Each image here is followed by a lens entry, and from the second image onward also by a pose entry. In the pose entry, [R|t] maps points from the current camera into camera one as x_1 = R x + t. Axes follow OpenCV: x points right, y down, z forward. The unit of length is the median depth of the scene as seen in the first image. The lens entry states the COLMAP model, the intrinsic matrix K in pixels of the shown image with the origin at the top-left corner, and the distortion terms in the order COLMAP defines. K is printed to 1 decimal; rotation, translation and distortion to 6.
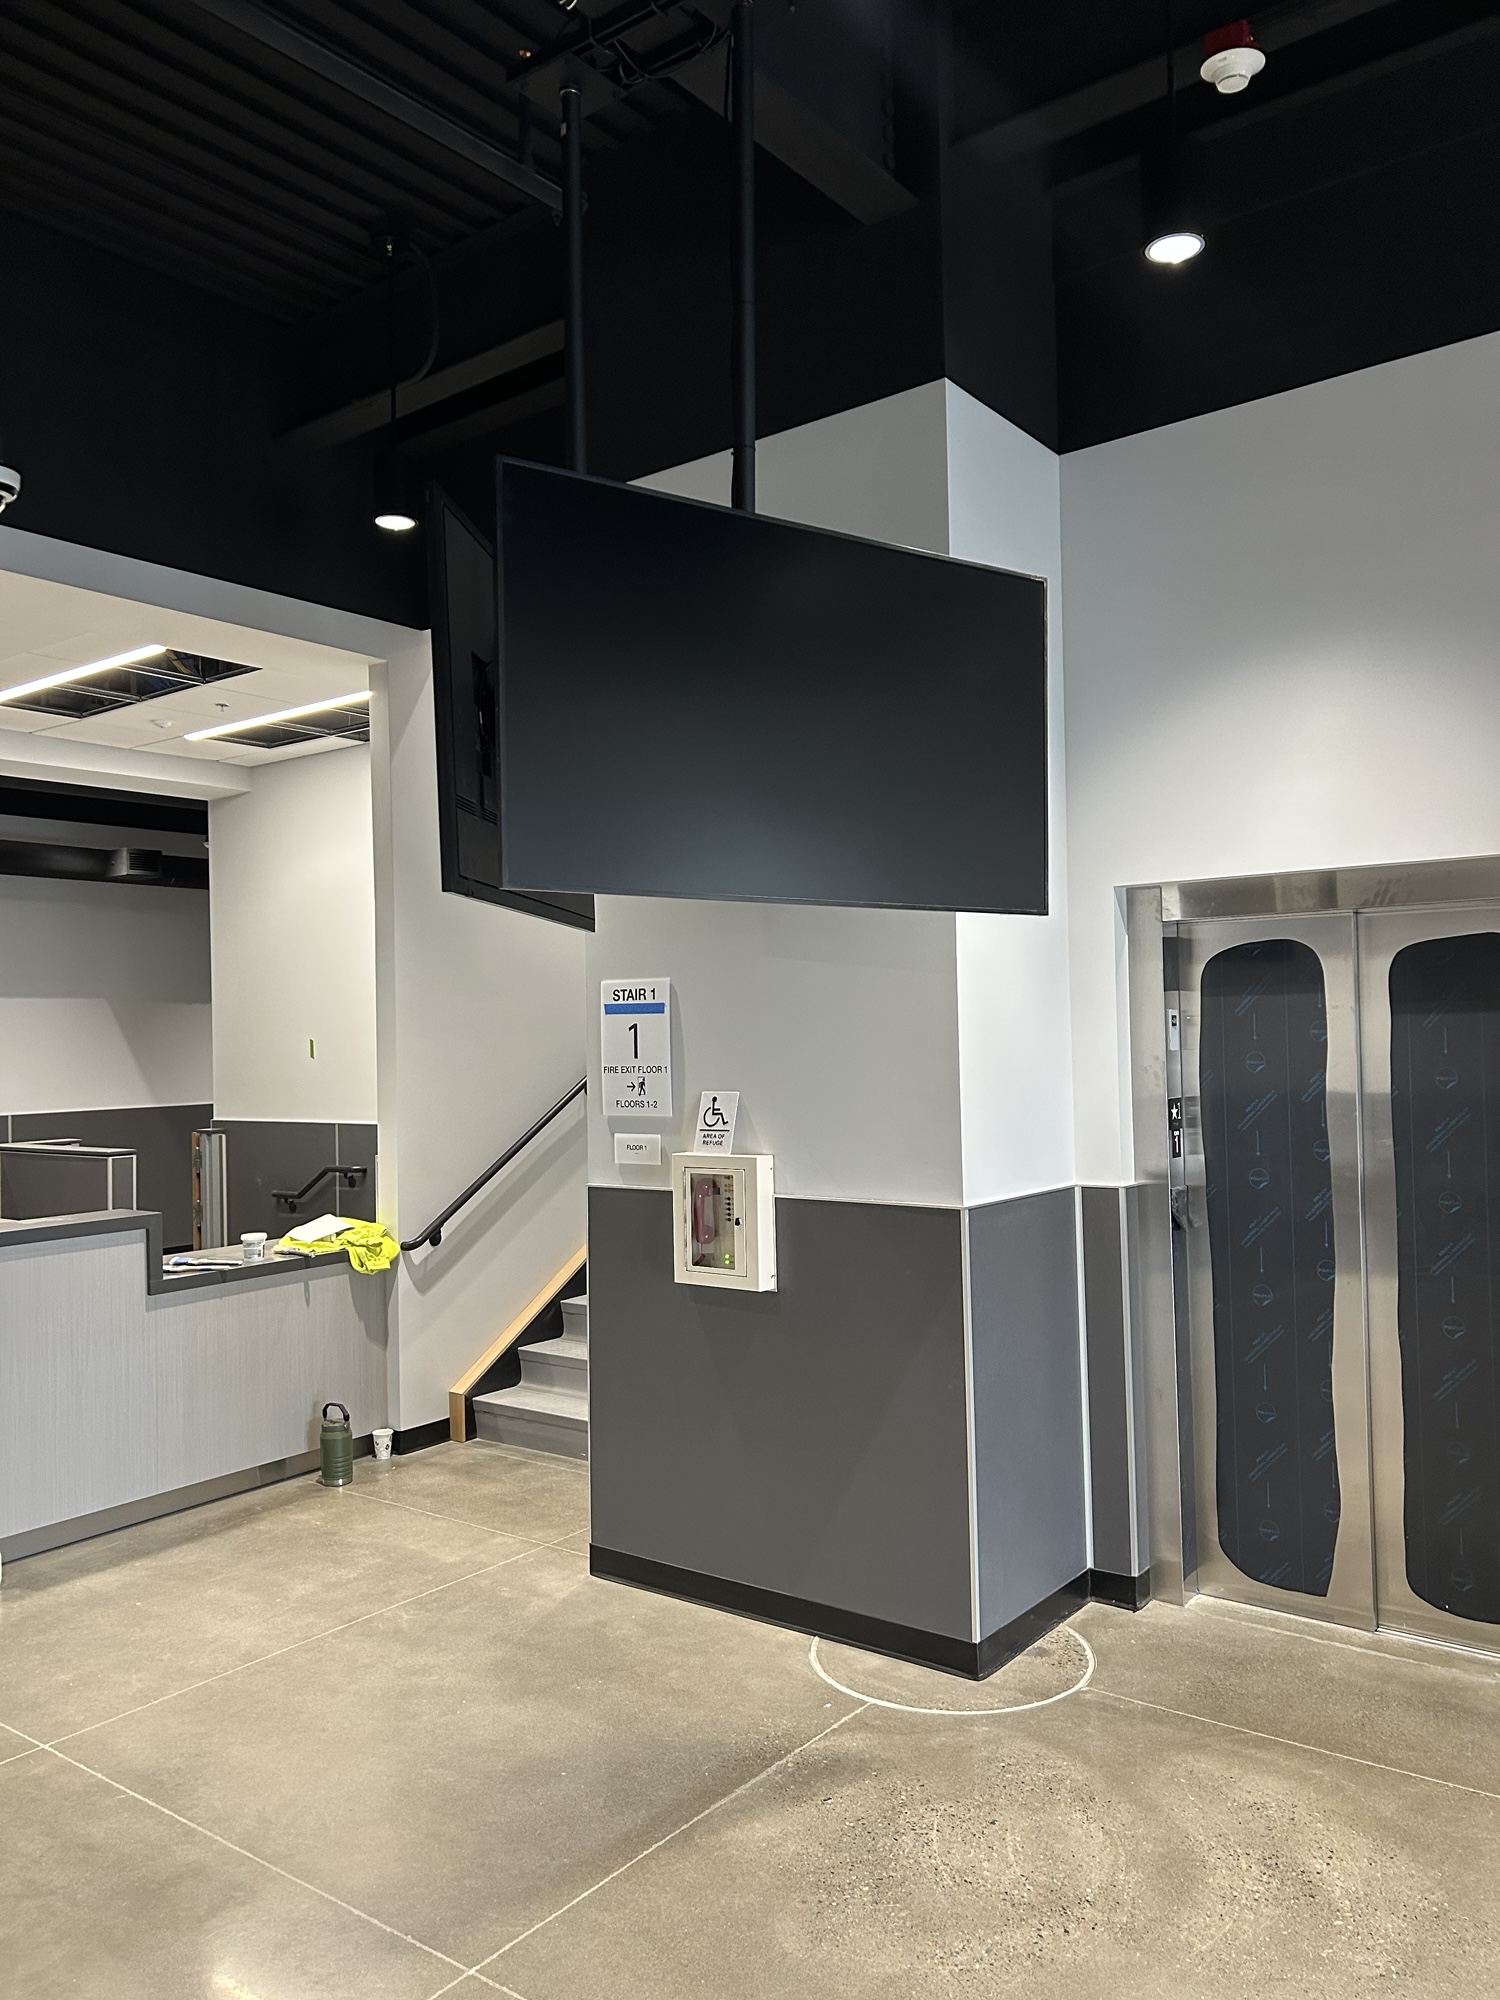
lens RADIAL K [[1494.0, 0, 755.8], [0, 1494.0, 990.2], [0, 0, 1]] dist [0.068482, -0.075745]
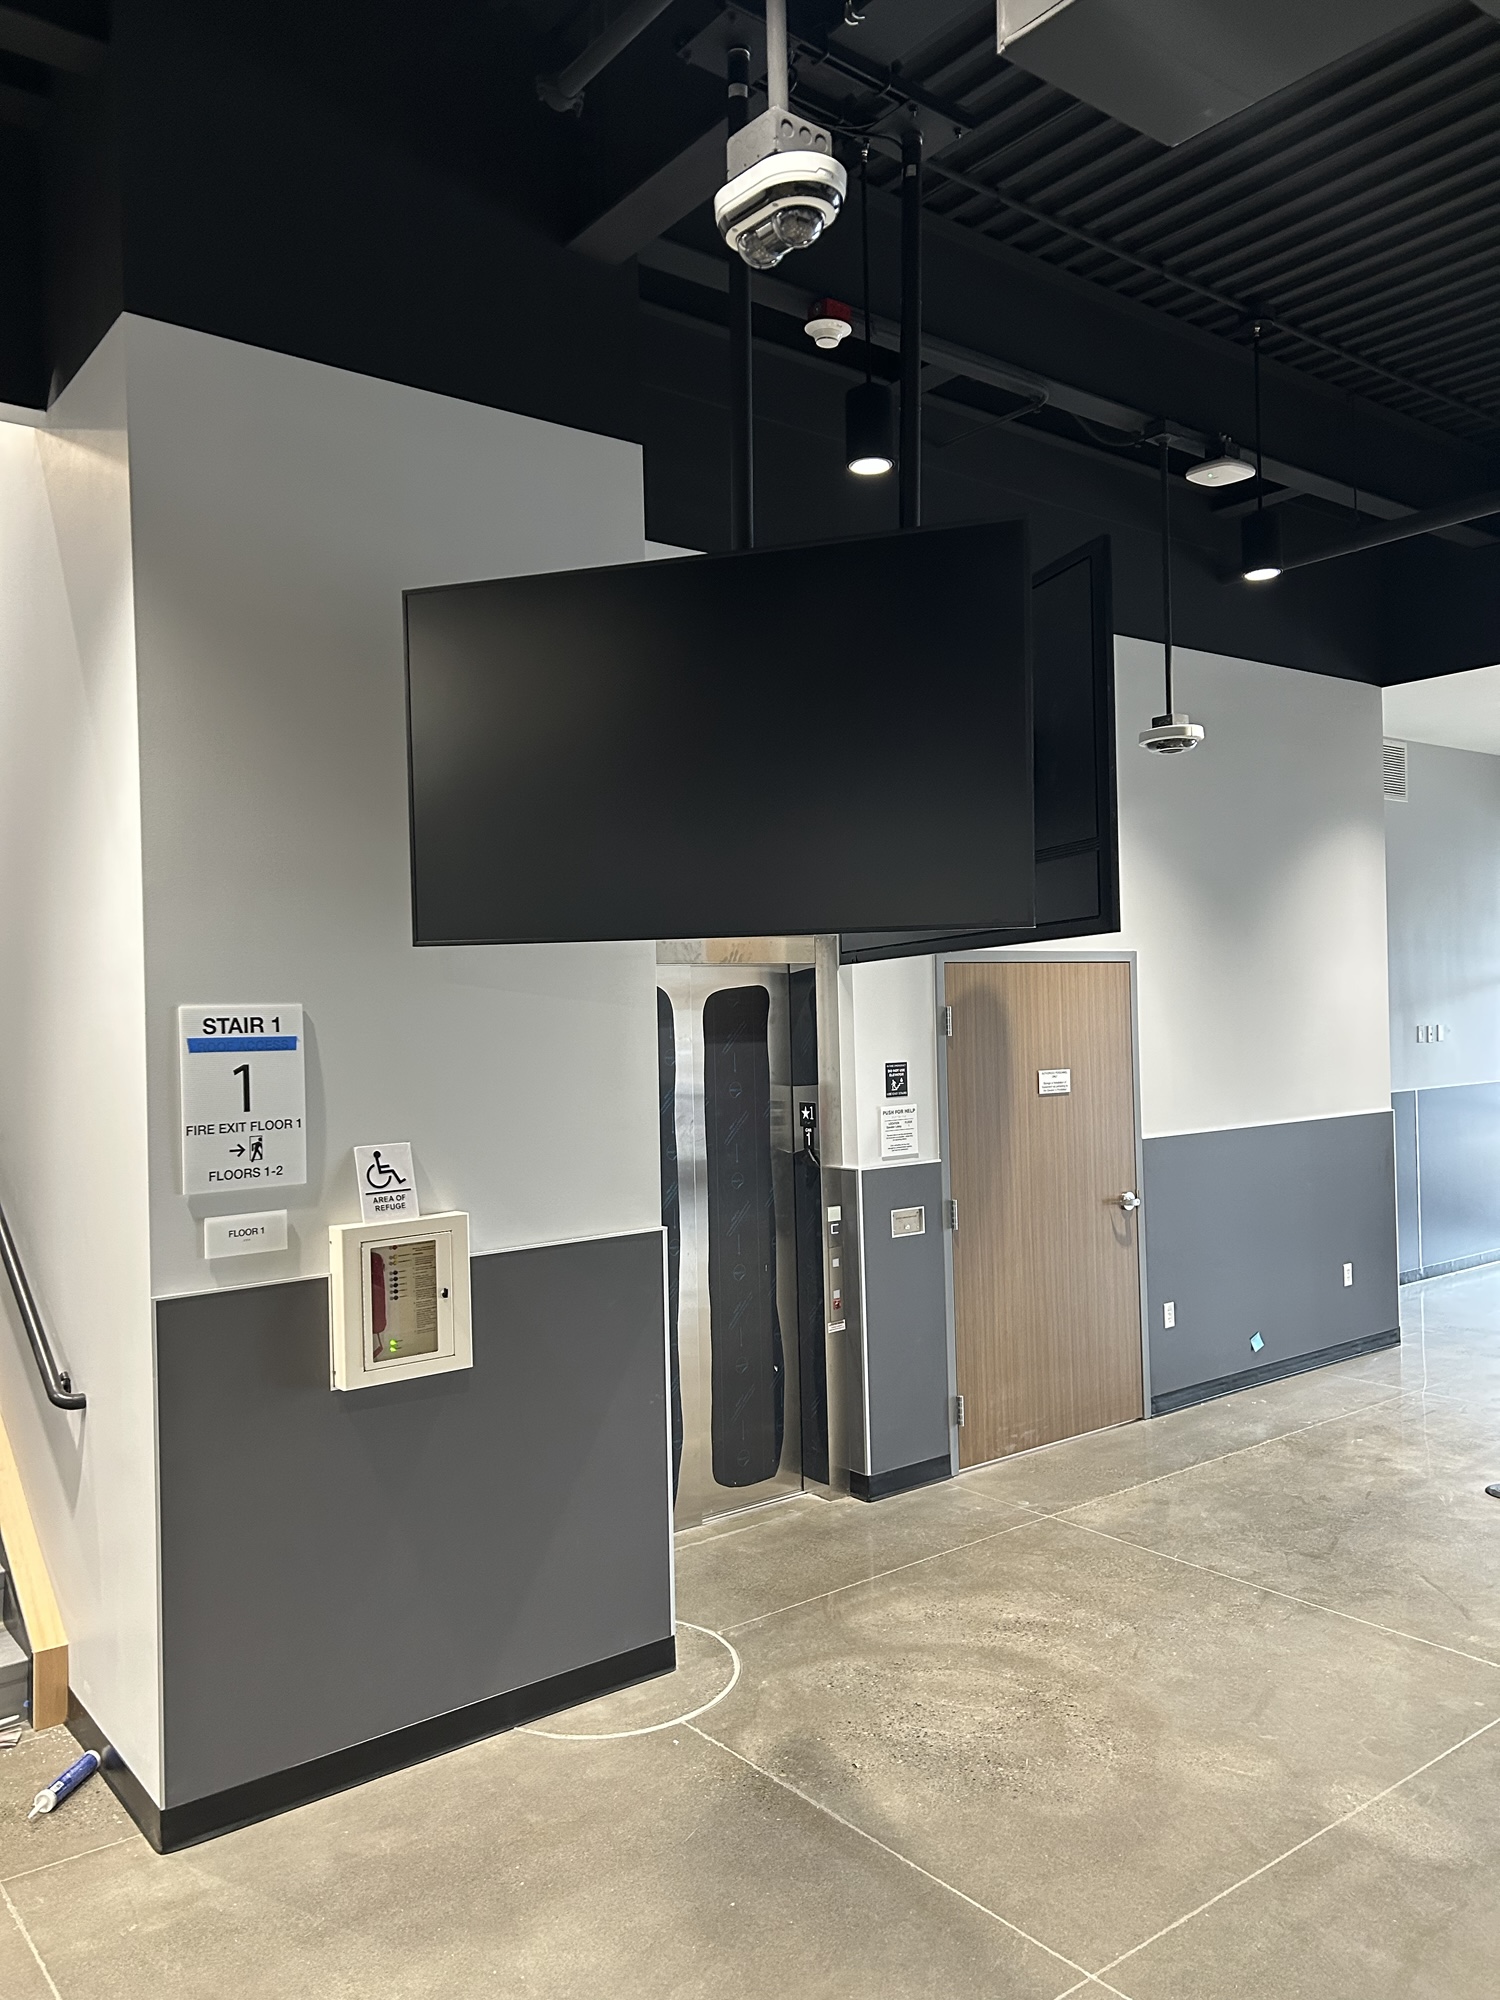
lens RADIAL K [[1494.0, 0, 751.6], [0, 1494.0, 1021.7], [0, 0, 1]] dist [0.068482, -0.075745]
pose [[0.256075, 0.008101, 0.966623, -0.777303], [-0.004462, 0.999964, -0.007198, 0.005664], [-0.966647, -0.002470, 0.256102, 0.600693]]
